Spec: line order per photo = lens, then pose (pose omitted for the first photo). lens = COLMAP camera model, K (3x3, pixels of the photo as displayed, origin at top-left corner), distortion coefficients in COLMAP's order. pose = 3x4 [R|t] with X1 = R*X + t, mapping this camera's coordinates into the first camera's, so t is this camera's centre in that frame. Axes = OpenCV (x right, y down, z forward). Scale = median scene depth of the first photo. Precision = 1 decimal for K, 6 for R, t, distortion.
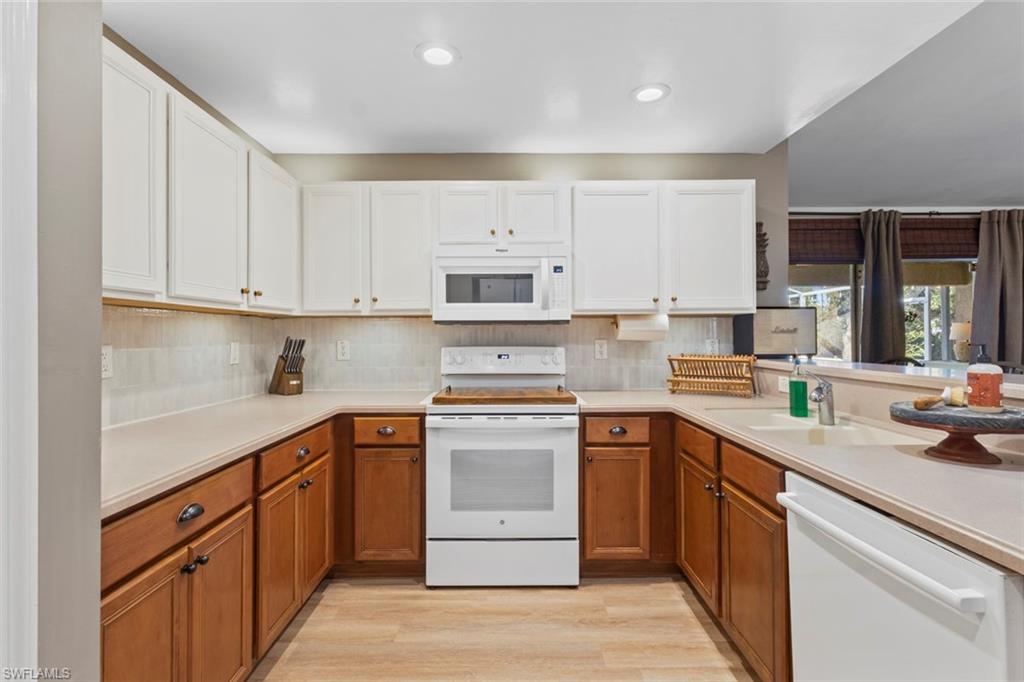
lens RADIAL K [[475.6, 0, 504.3], [0, 475.6, 334.5], [0, 0, 1]] dist [0.002881, 0.001605]
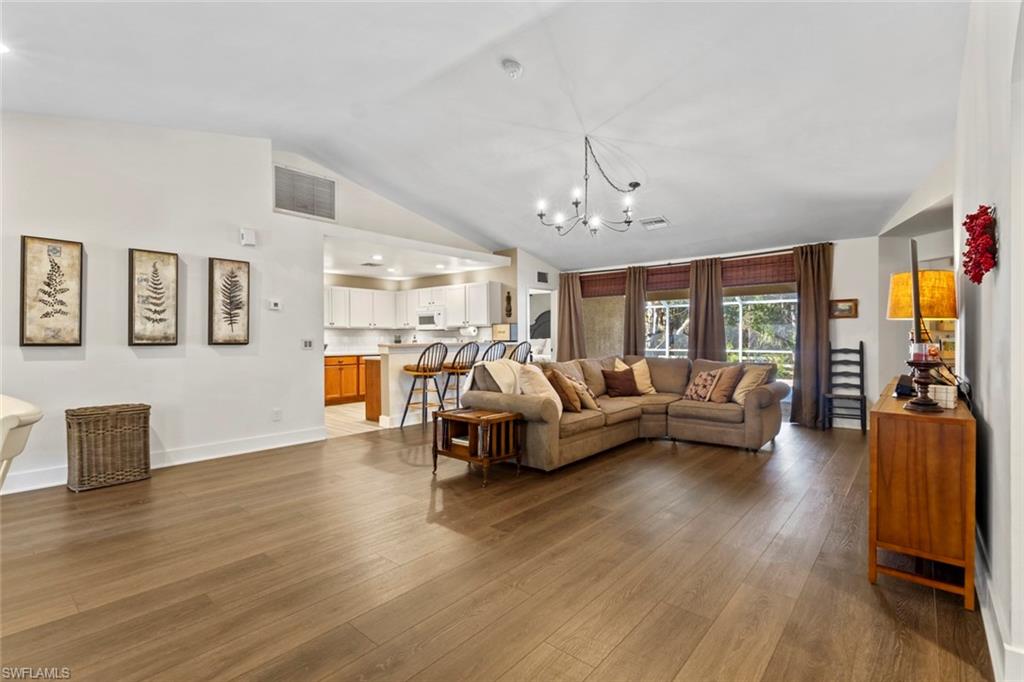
lens RADIAL K [[475.6, 0, 506.3], [0, 475.6, 339.1], [0, 0, 1]] dist [0.002881, 0.001605]
pose [[0.746079, 0.002993, -0.665851, 2.645472], [0.002706, 0.999968, 0.007528, 0.011236], [0.665852, -0.007418, 0.746047, -1.139546]]
